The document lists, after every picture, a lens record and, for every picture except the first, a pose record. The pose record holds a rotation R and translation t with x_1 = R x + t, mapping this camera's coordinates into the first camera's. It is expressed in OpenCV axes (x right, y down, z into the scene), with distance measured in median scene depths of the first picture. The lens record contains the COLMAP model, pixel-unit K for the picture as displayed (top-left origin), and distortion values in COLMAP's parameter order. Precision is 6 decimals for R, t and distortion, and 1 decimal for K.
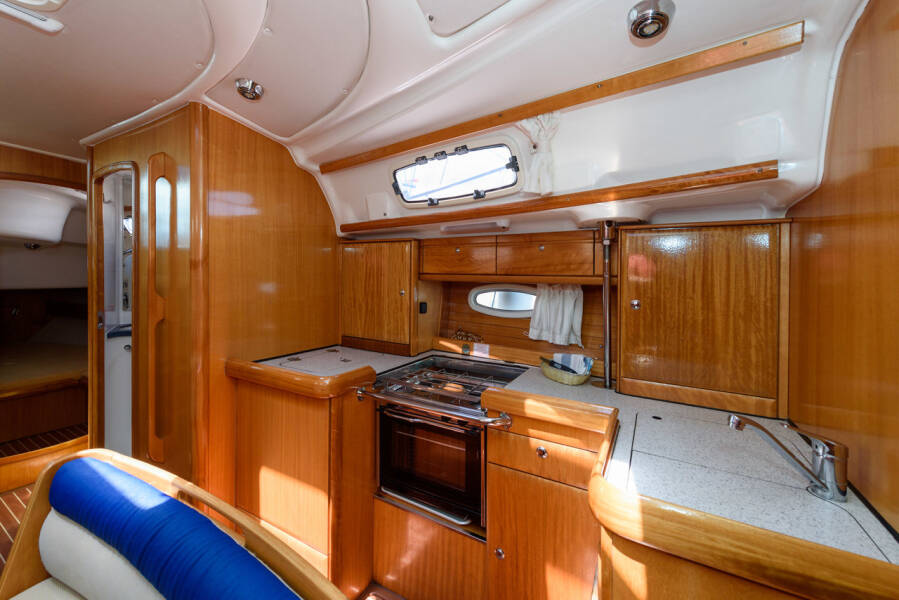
lens RADIAL K [[375.6, 0, 452.7], [0, 375.6, 277.0], [0, 0, 1]] dist [0.011577, -0.000031]
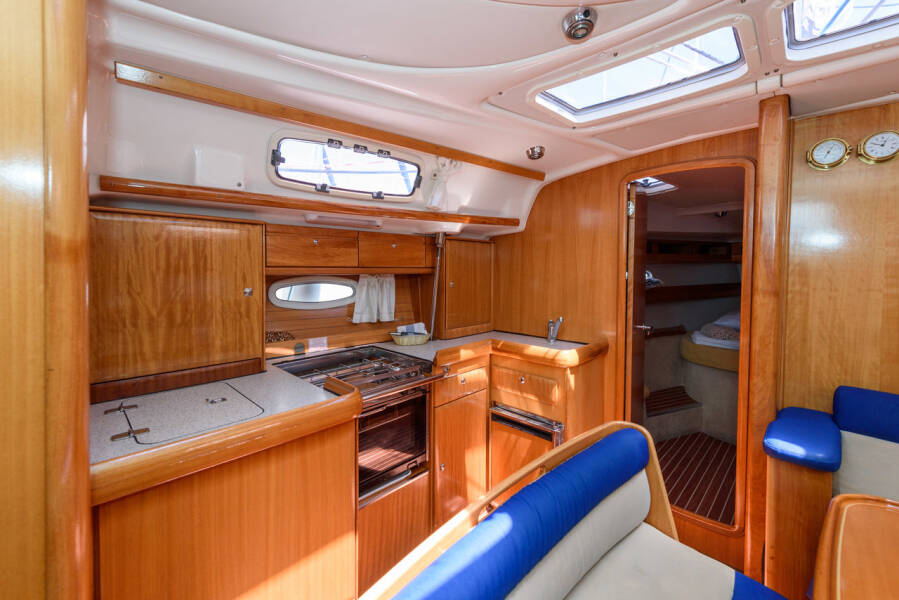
lens RADIAL K [[375.6, 0, 452.7], [0, 375.6, 277.0], [0, 0, 1]] dist [0.011577, -0.000031]
pose [[0.221549, -0.031110, 0.974653, -0.841483], [0.011293, 0.999506, 0.029336, -0.006154], [-0.975084, 0.004508, 0.221791, 0.463320]]
